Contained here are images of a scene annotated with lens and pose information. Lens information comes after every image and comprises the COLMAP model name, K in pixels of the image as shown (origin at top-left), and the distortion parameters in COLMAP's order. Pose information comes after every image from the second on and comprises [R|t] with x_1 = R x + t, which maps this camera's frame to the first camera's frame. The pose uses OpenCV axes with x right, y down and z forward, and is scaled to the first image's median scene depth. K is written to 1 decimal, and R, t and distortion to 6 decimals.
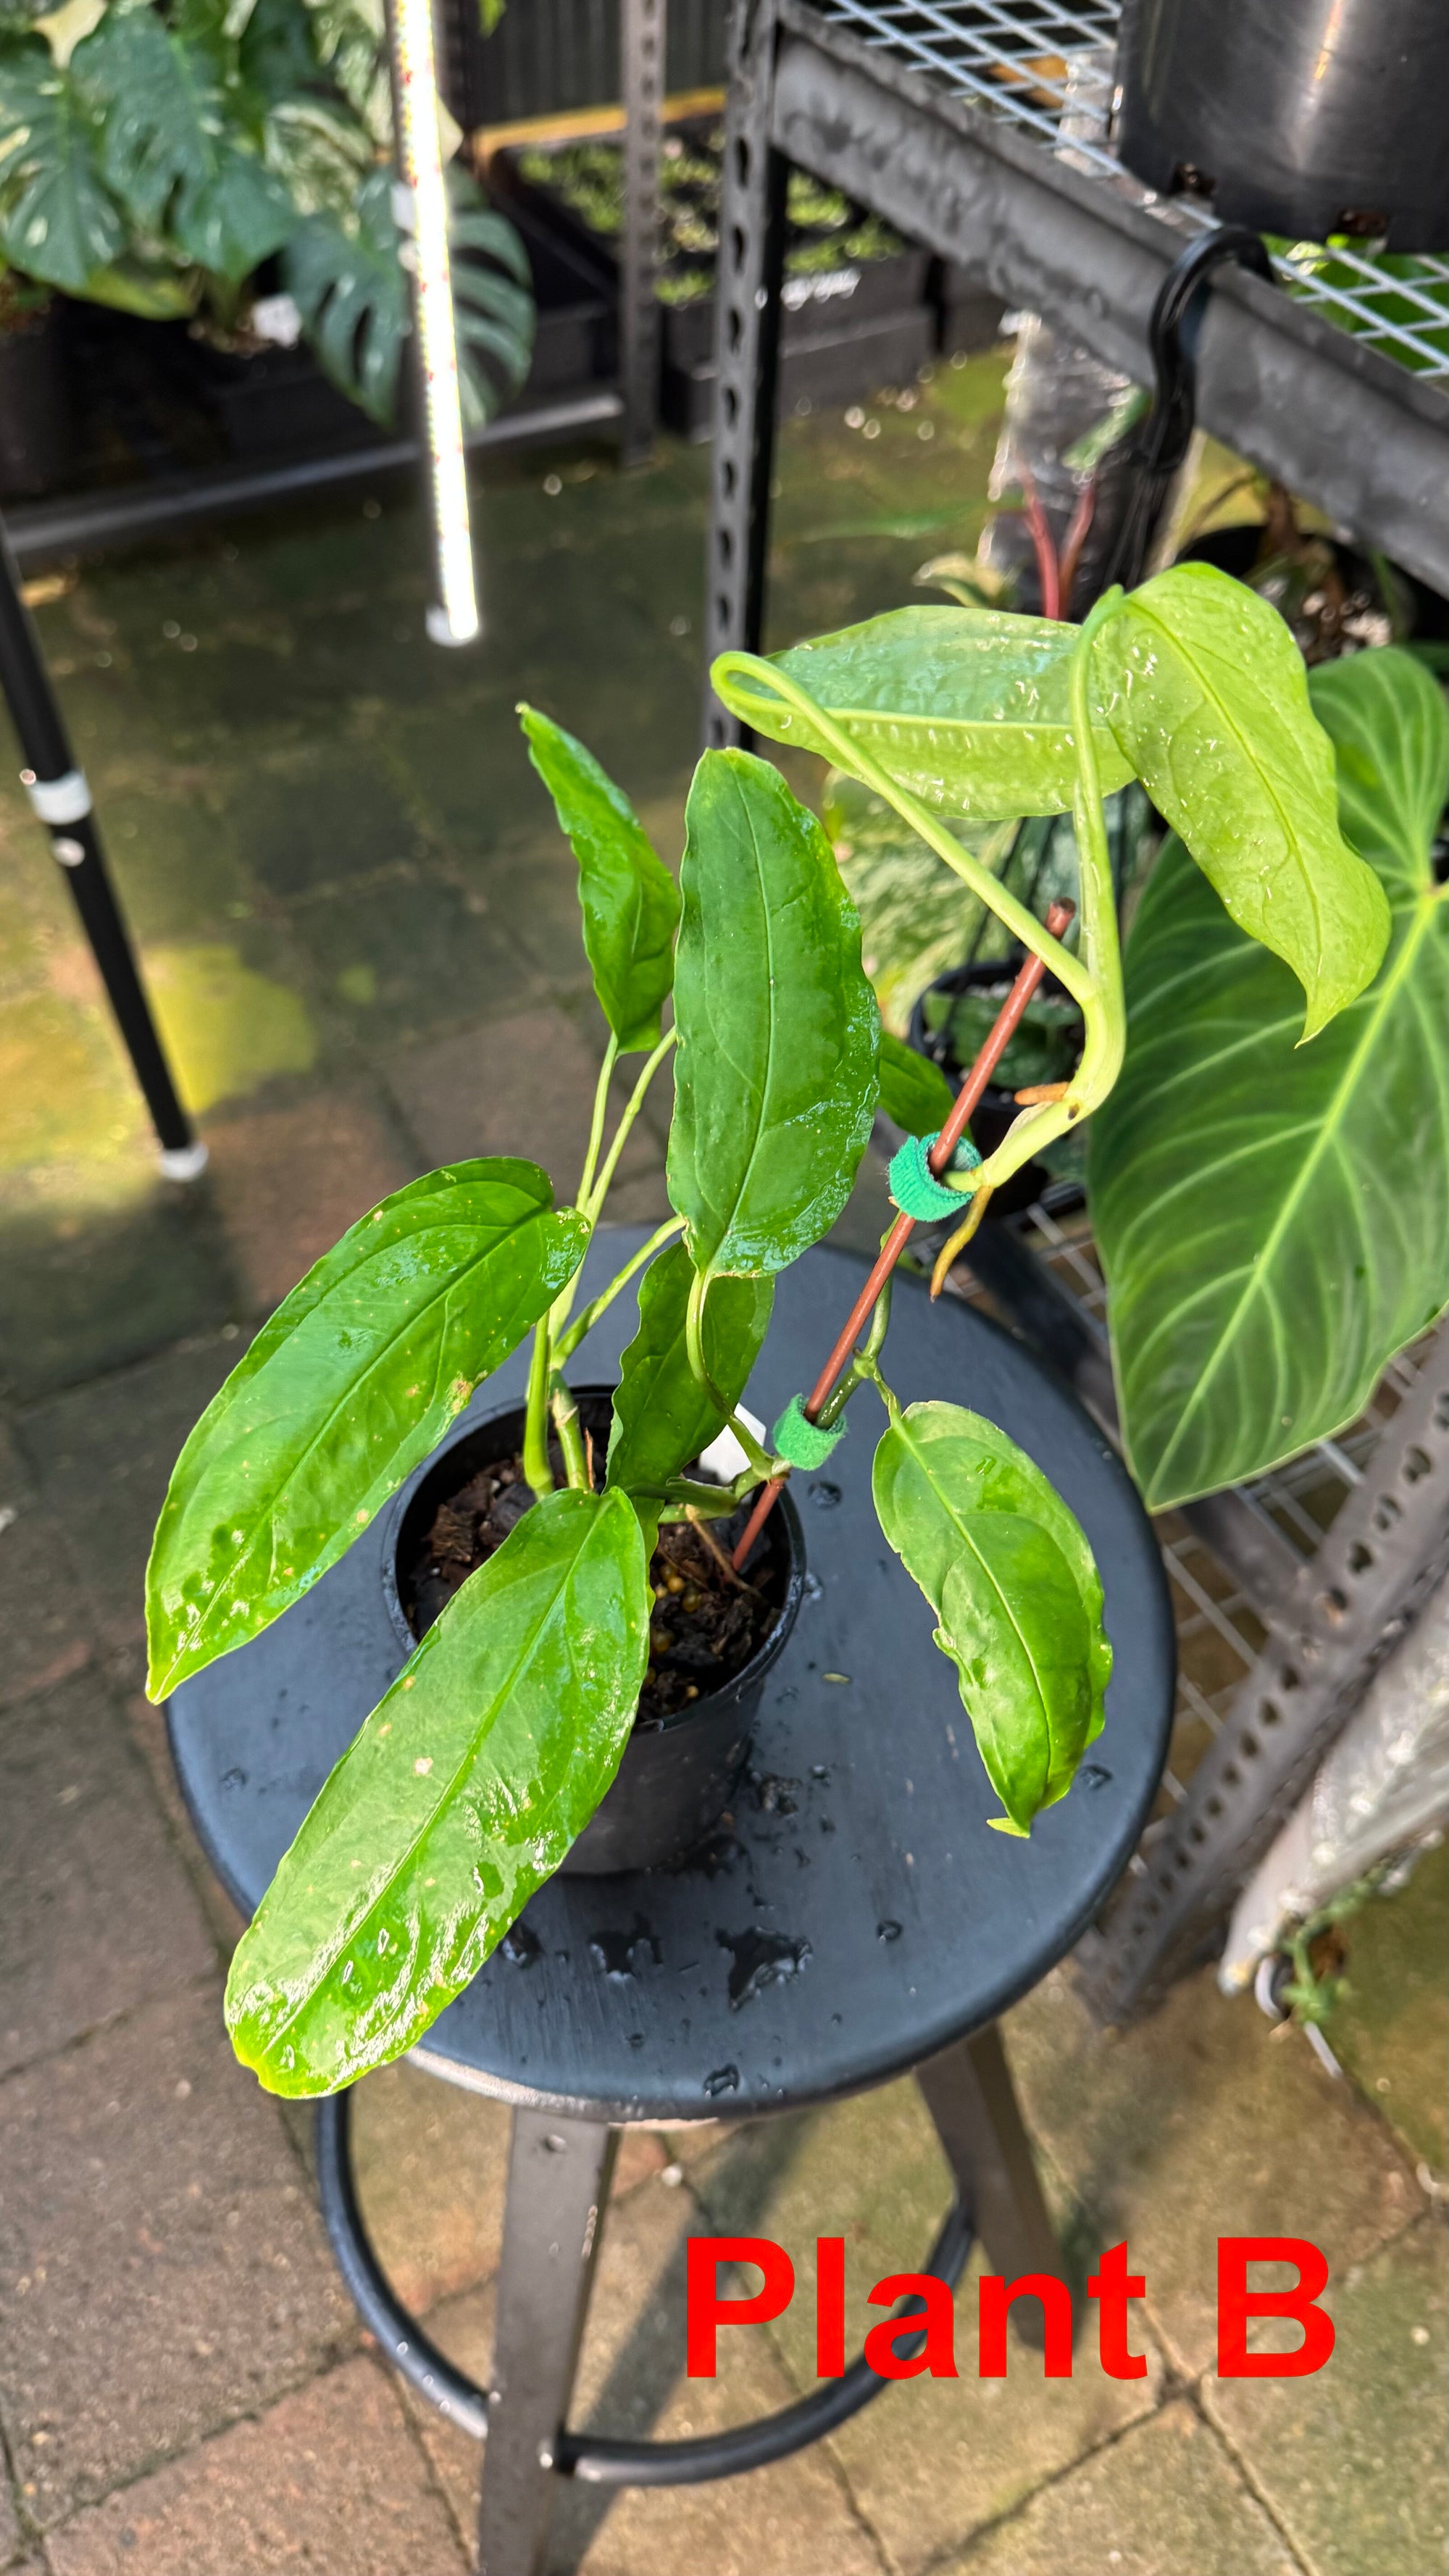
lens RADIAL K [[1888.6, 0, 730.9], [0, 1888.6, 1304.3], [0, 0, 1]] dist [-0.009959, -0.007361]
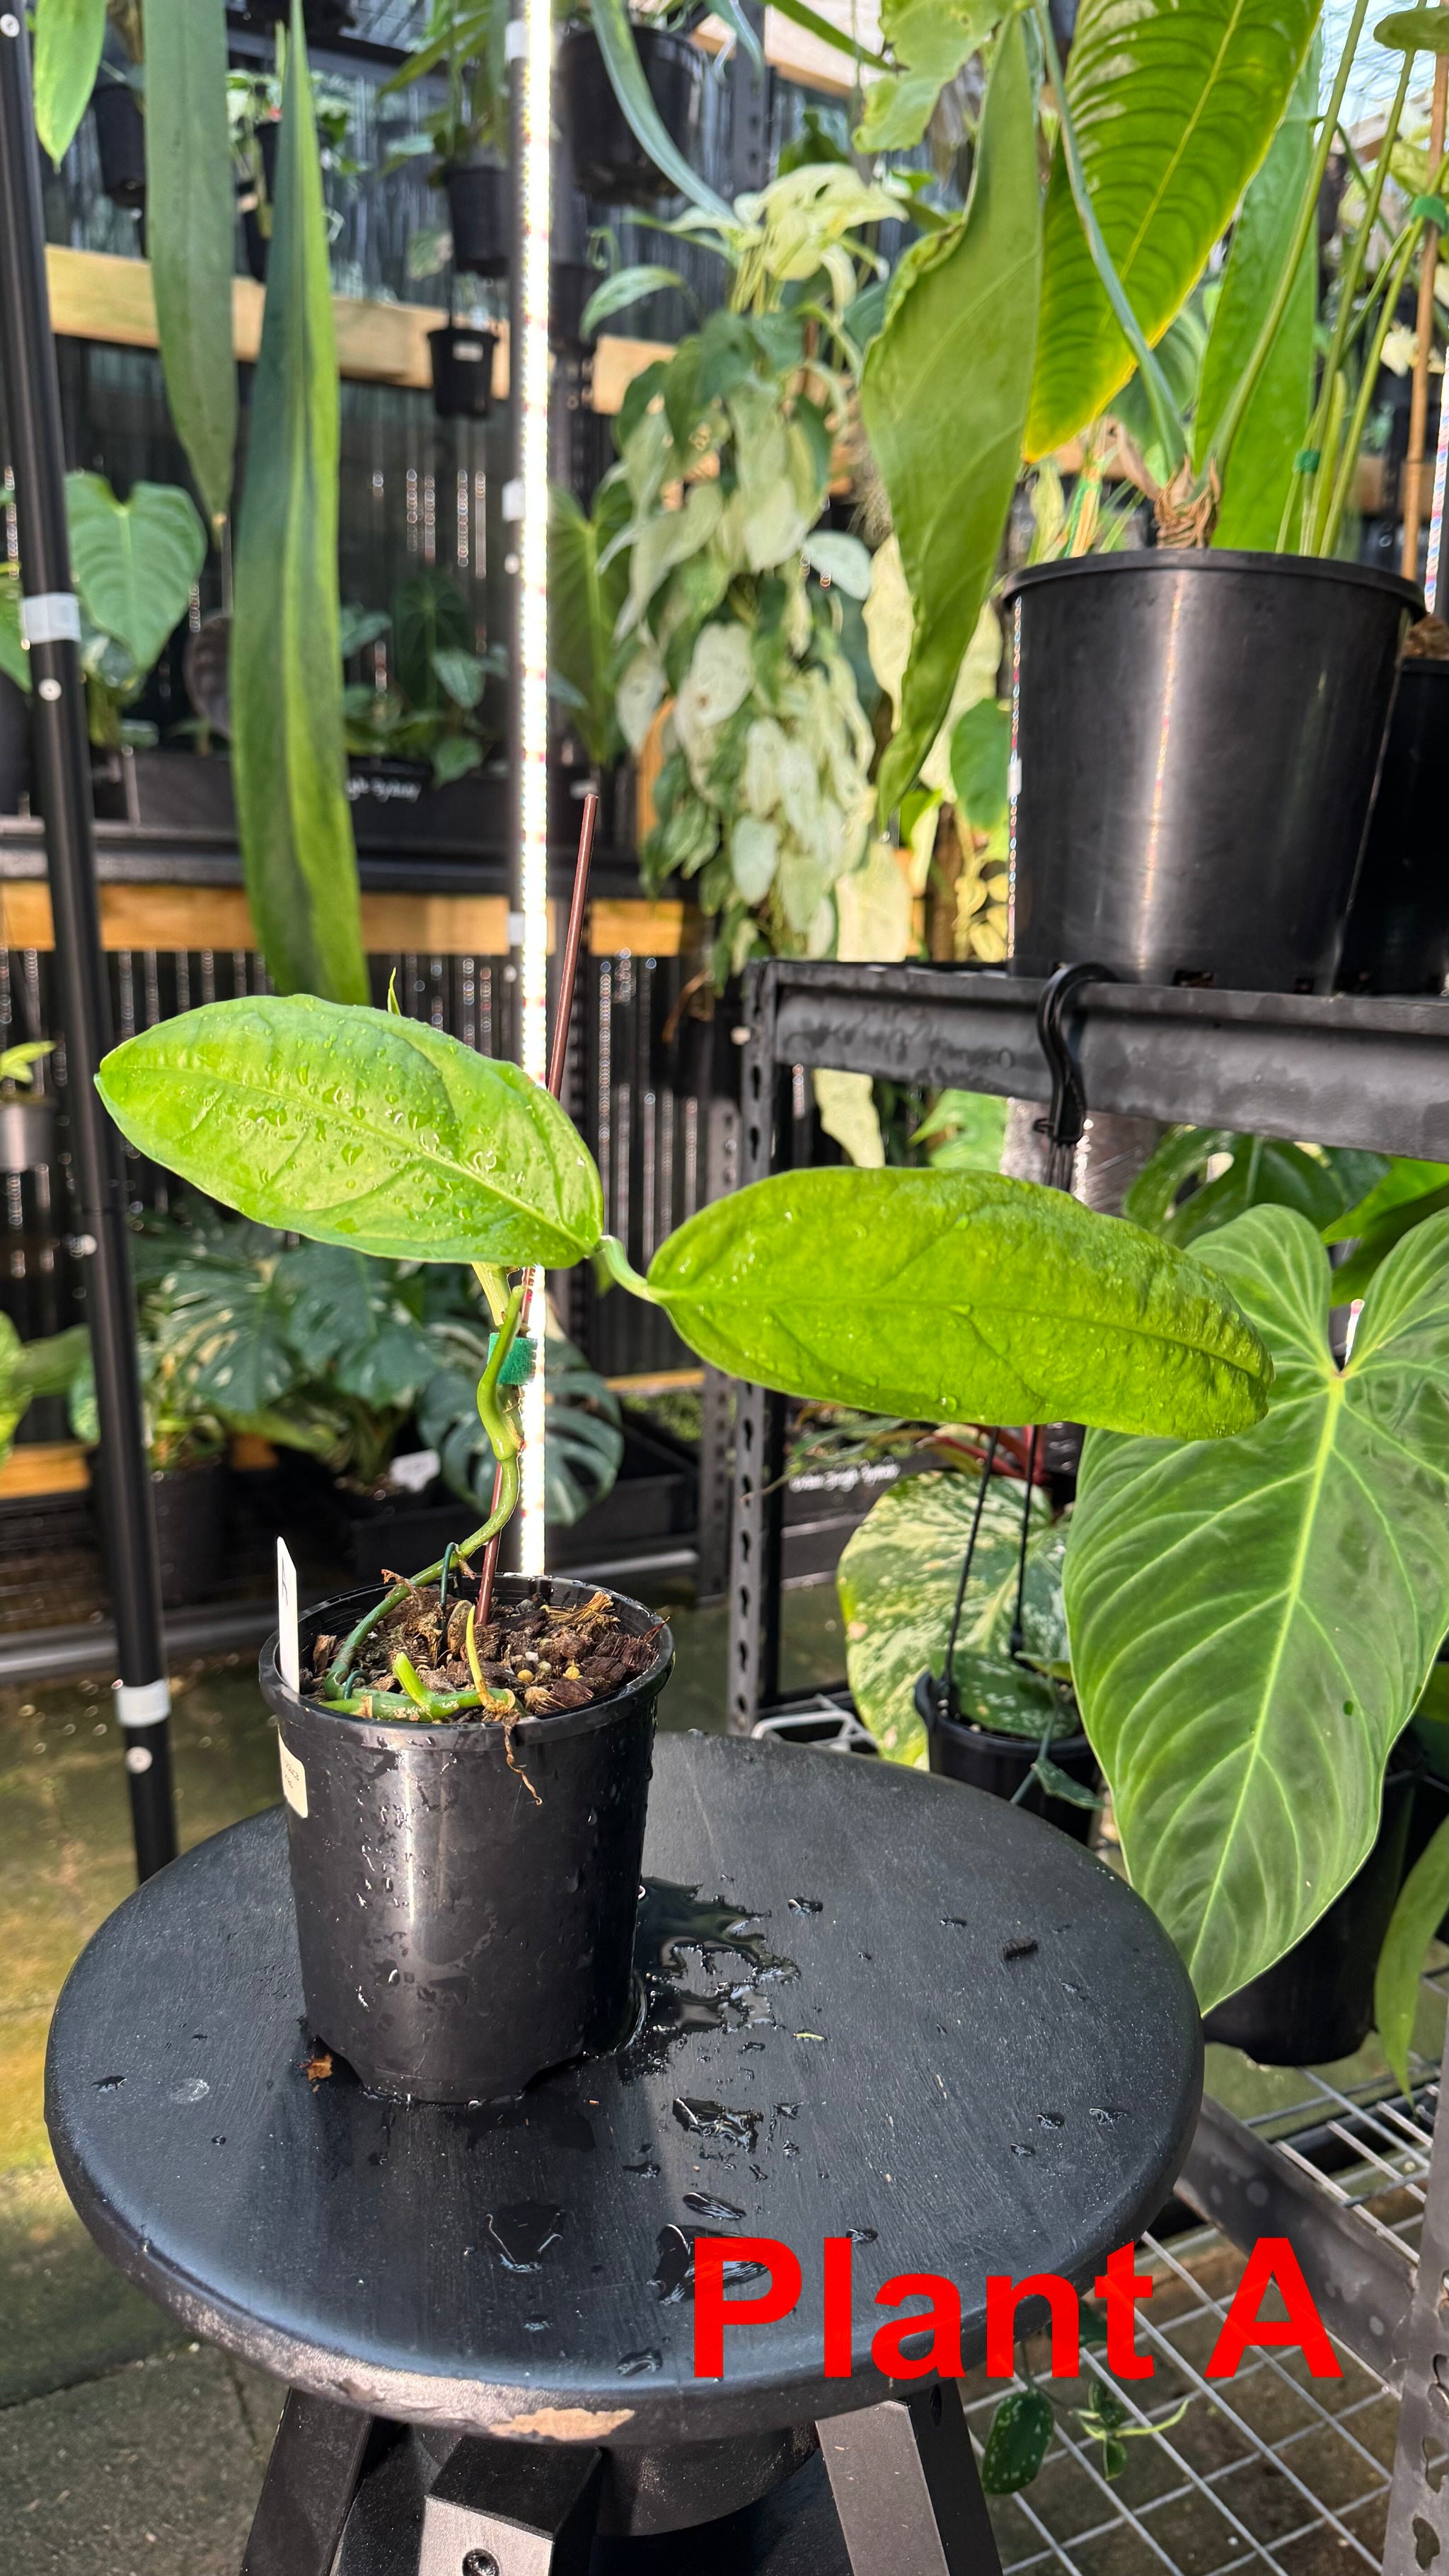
lens RADIAL K [[1823.3, 0, 771.6], [0, 1823.3, 1281.4], [0, 0, 1]] dist [0.082791, -0.097939]
pose [[0.999639, -0.015237, -0.022119, 0.033305], [-0.002670, 0.763074, -0.646305, 0.266295], [0.026726, 0.646131, 0.762758, 0.065809]]
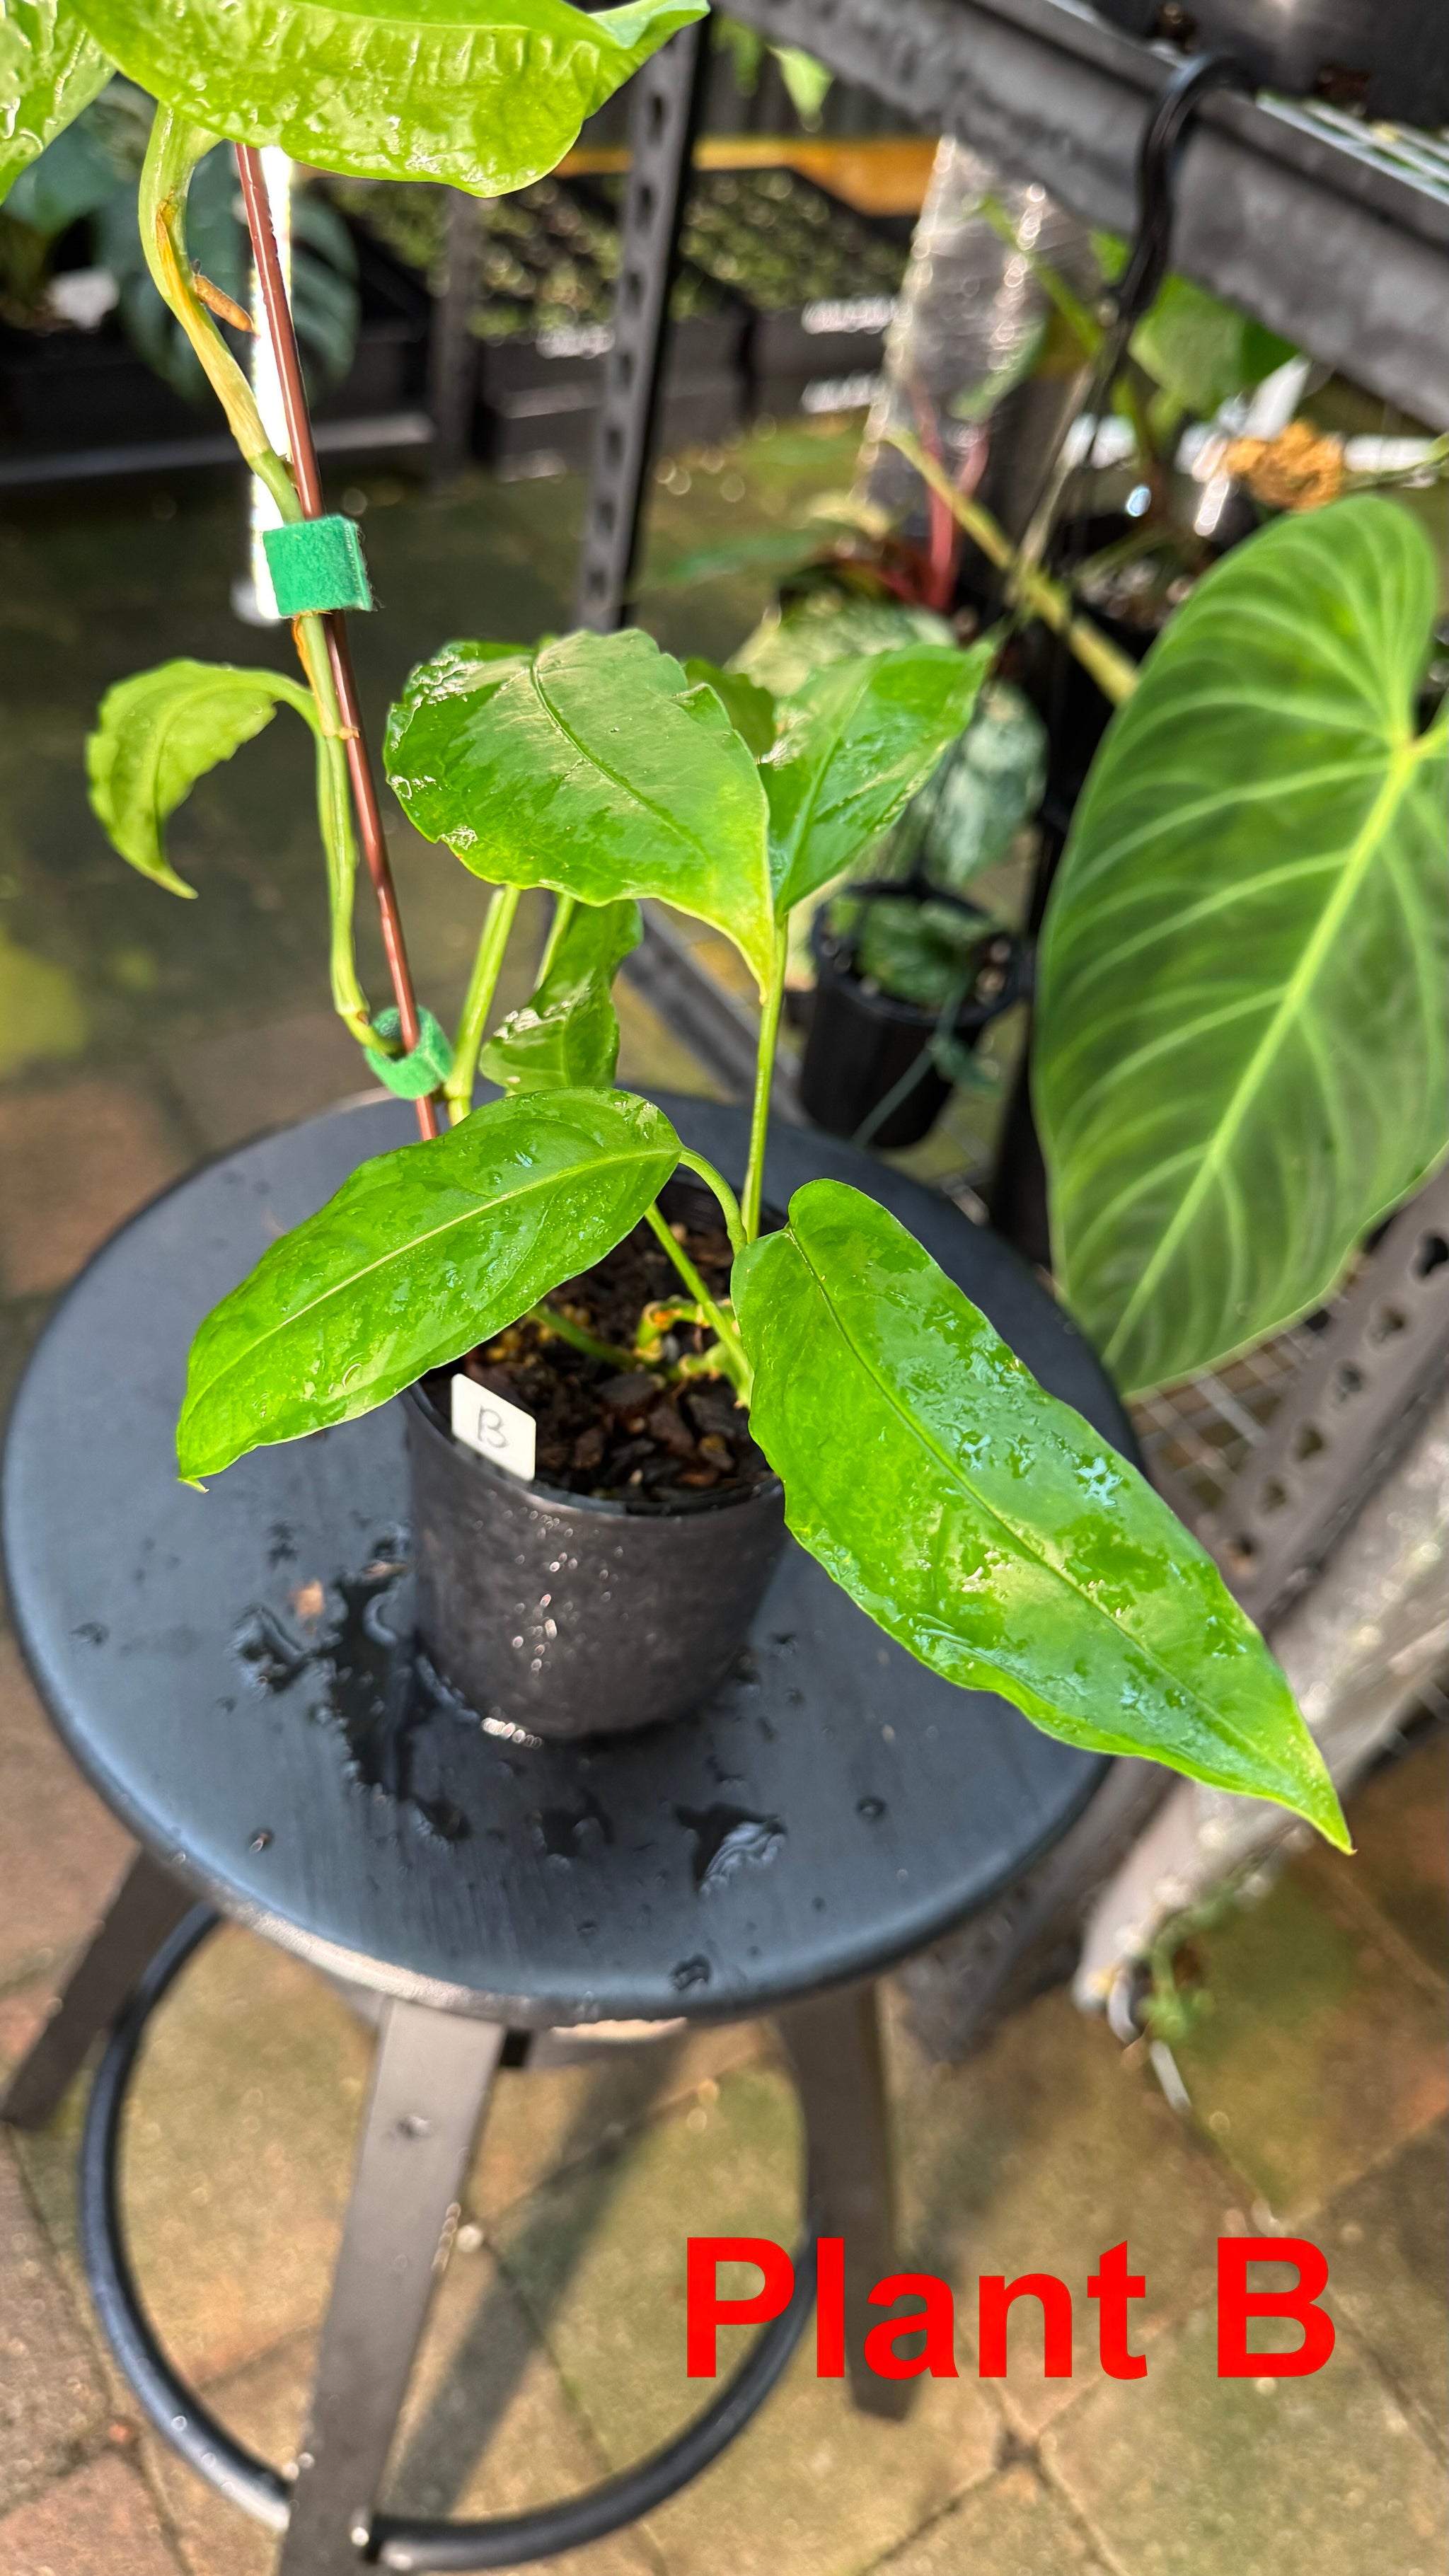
lens RADIAL K [[1901.6, 0, 726.7], [0, 1901.6, 1300.7], [0, 0, 1]] dist [-0.012873, -0.008326]
pose [[0.989543, 0.036707, 0.139486, -0.057074], [-0.027486, 0.997343, -0.067467, 0.080406], [-0.141592, 0.062928, 0.987923, 0.065274]]
